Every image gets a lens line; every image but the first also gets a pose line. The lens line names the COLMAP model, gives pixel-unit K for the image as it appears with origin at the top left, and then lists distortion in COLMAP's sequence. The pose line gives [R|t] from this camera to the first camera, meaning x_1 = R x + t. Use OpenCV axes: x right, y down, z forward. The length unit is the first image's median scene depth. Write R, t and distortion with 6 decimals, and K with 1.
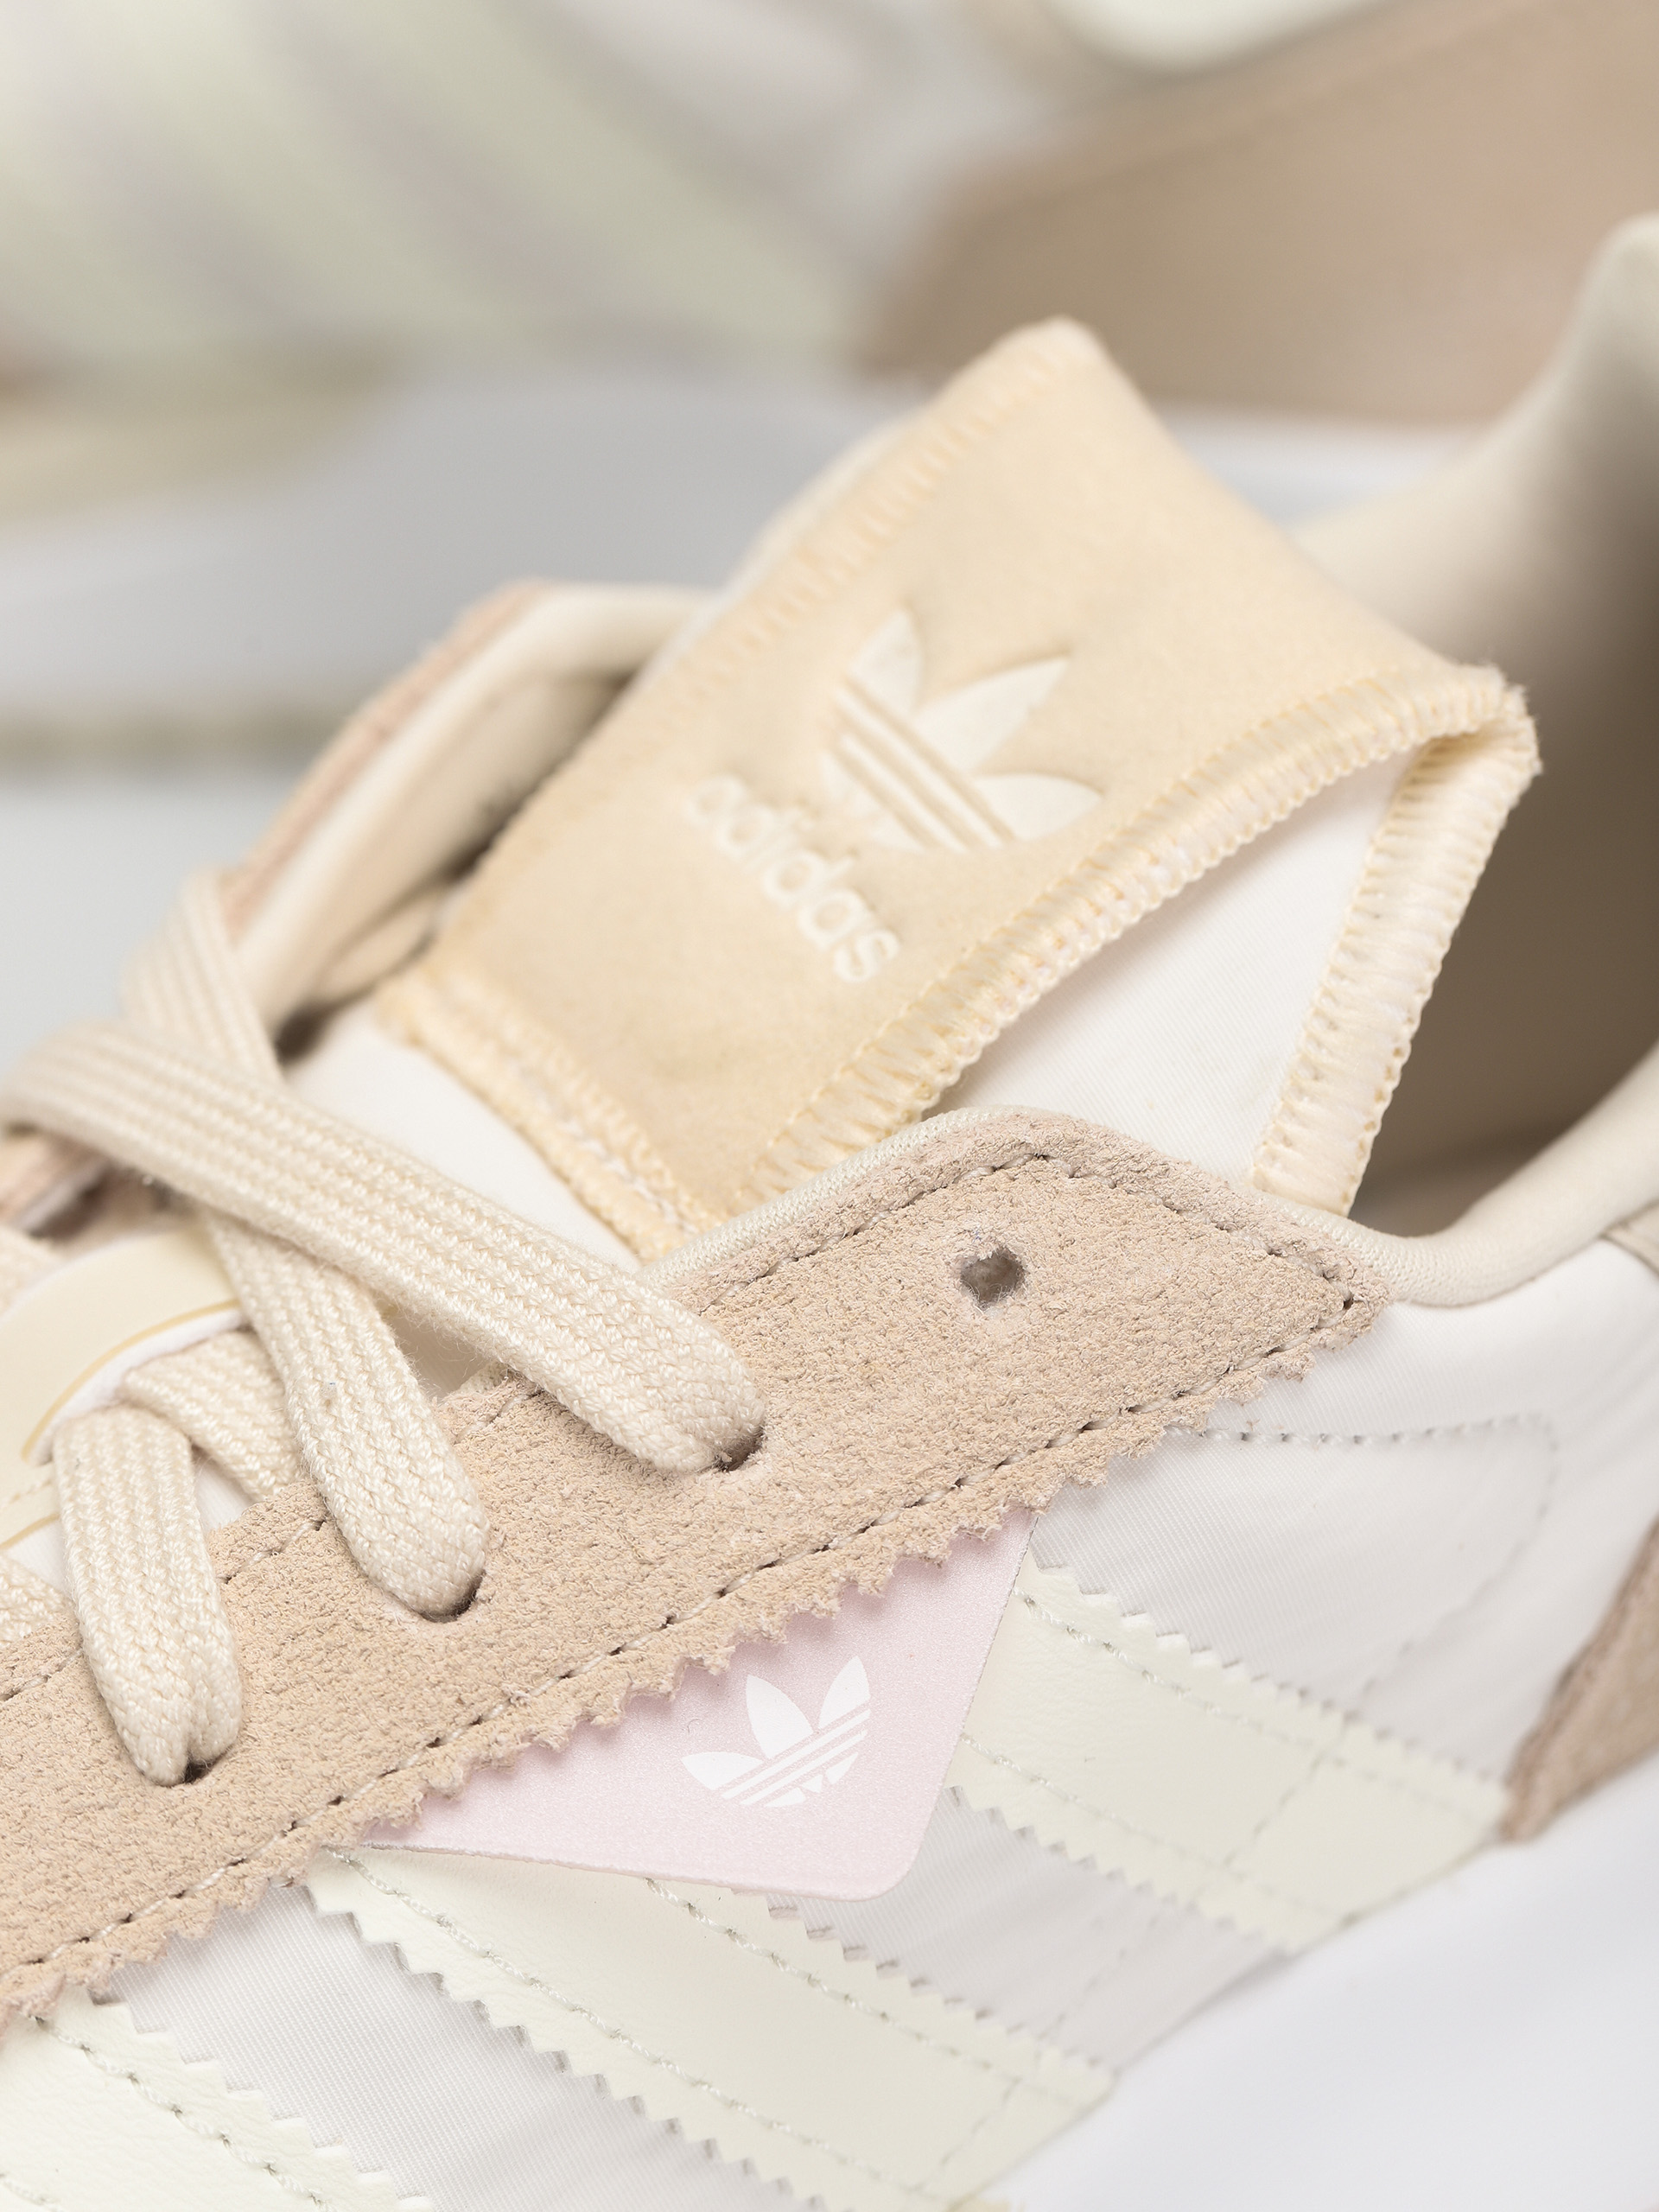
lens RADIAL K [[7405.4, 0, 829.7], [0, 7405.4, 1105.3], [0, 0, 1]] dist [0.293479, 0.000000]
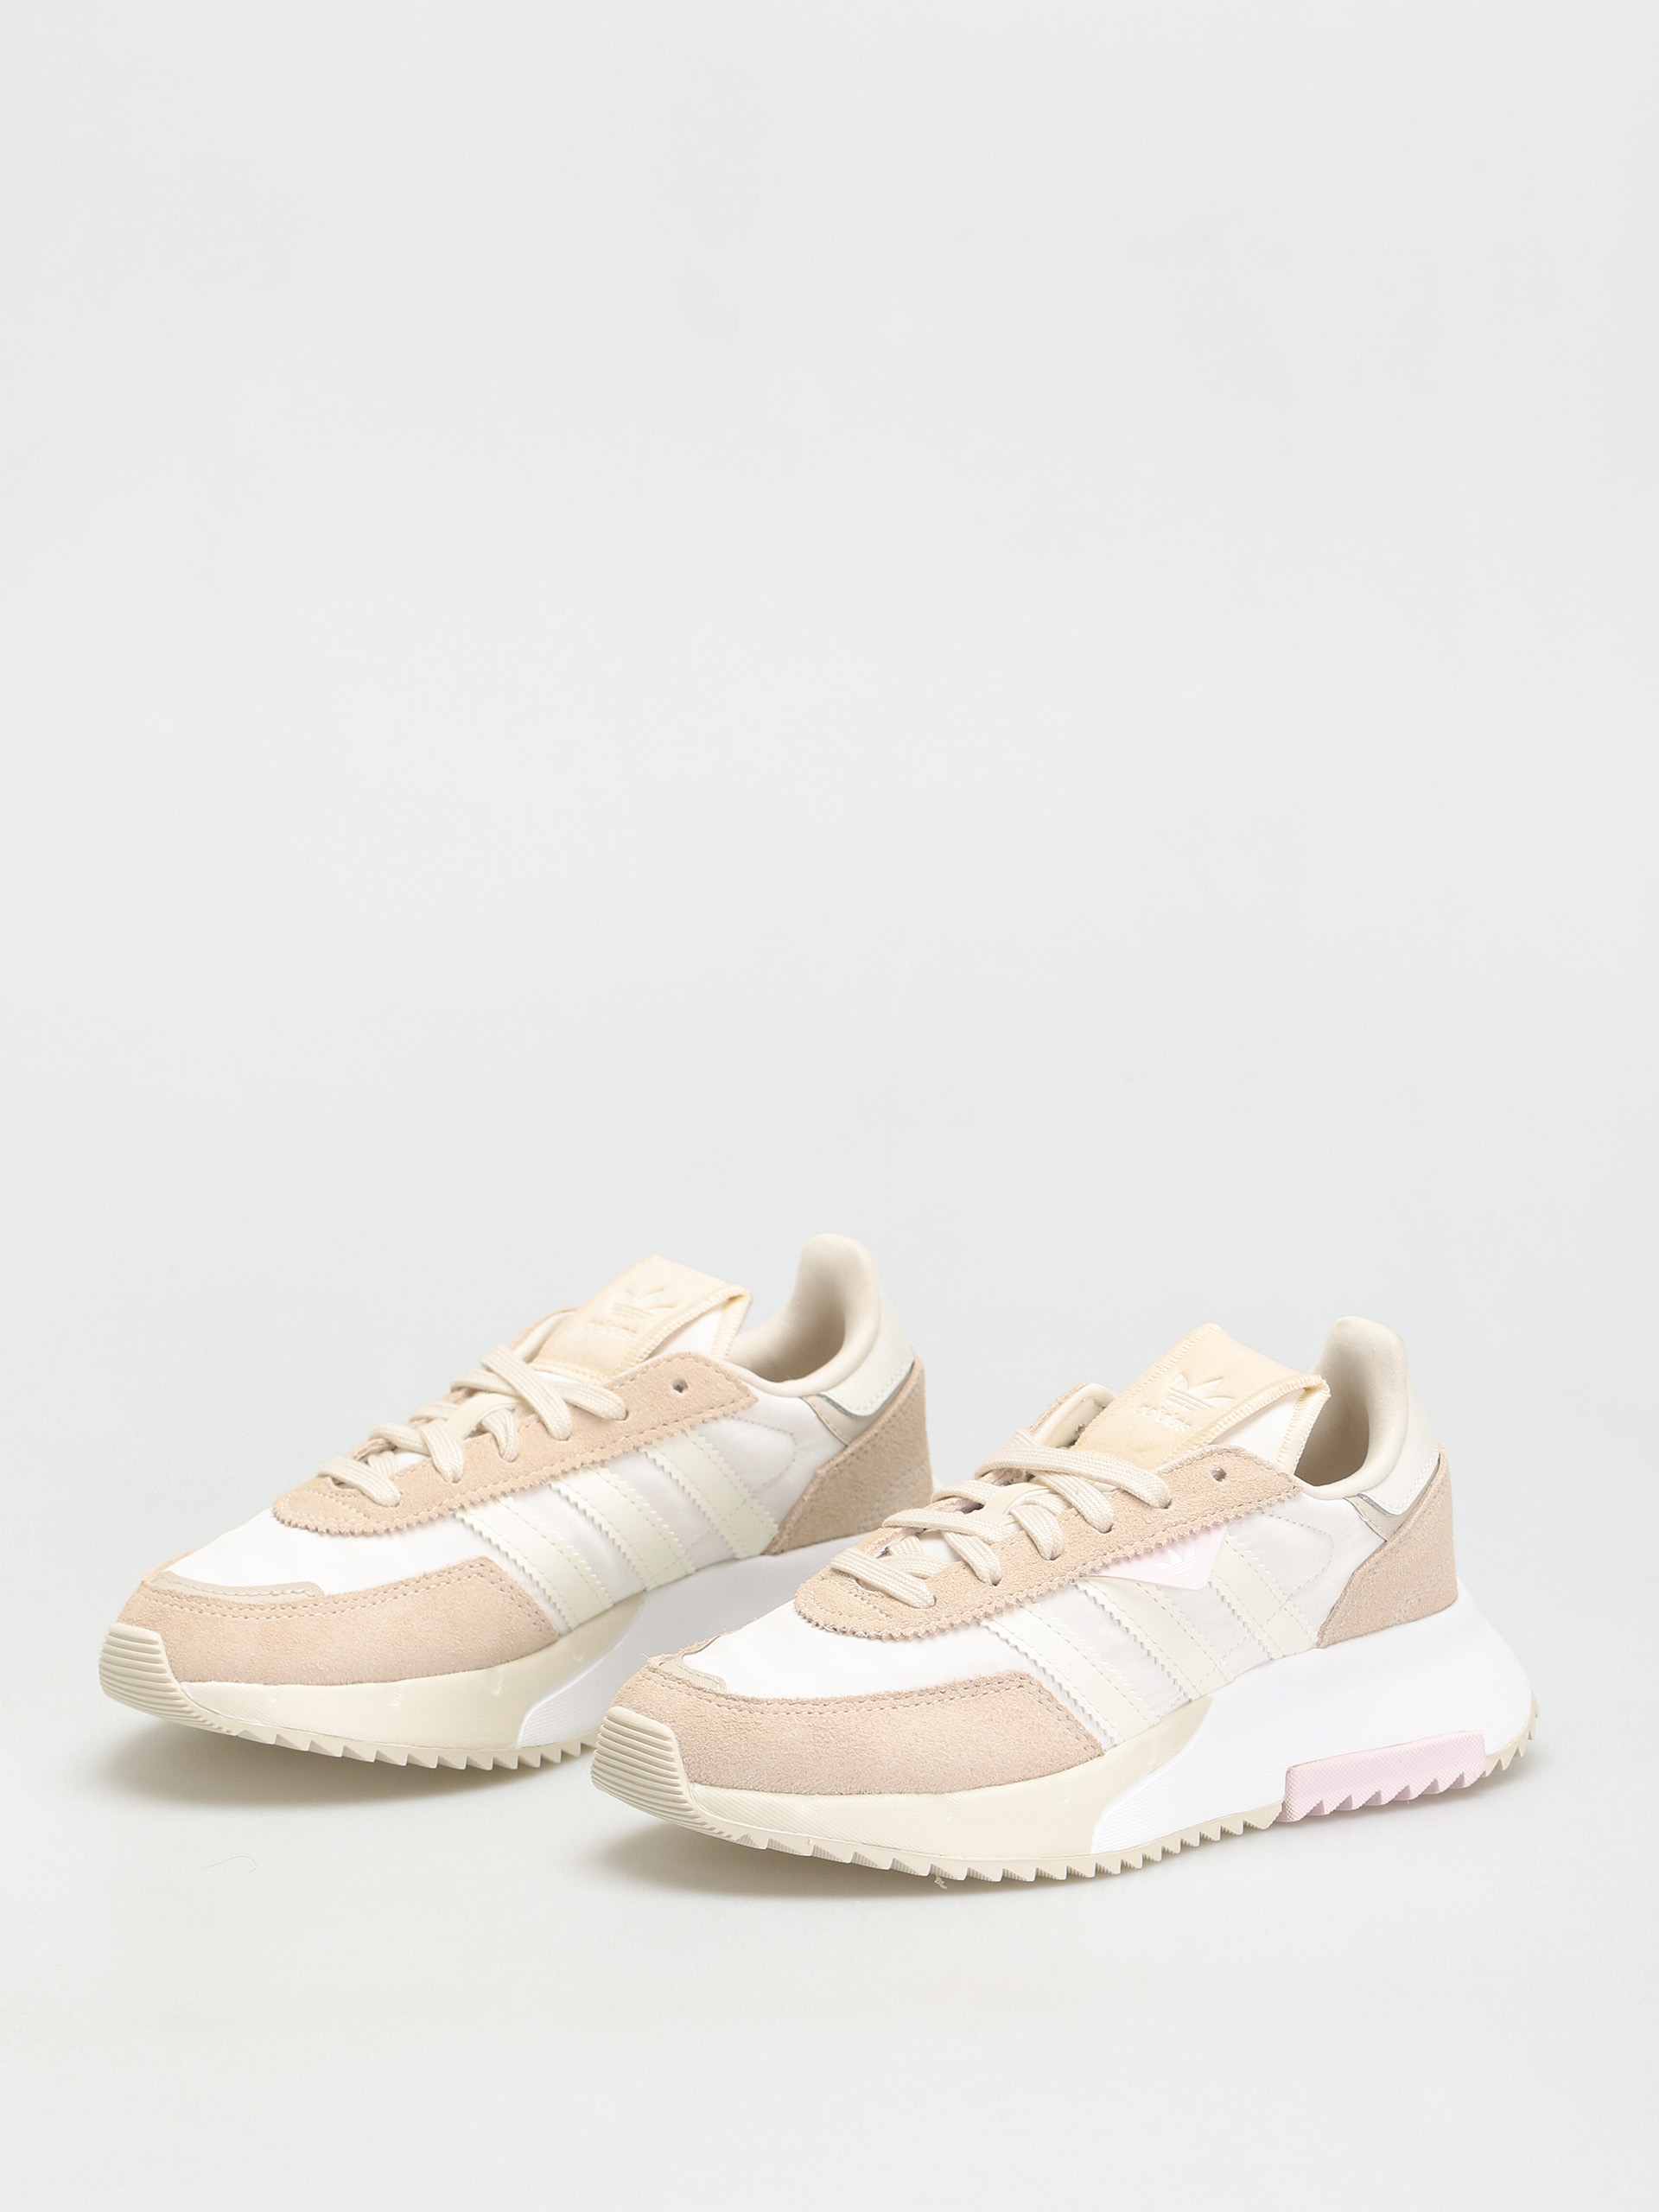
lens RADIAL K [[7405.4, 0, 834.9], [0, 7405.4, 1102.6], [0, 0, 1]] dist [0.293479, 0.000000]
pose [[0.993077, 0.062845, 0.099240, -0.697180], [-0.020581, 0.924868, -0.379730, 1.586087], [-0.115648, 0.375059, 0.919759, -3.355655]]
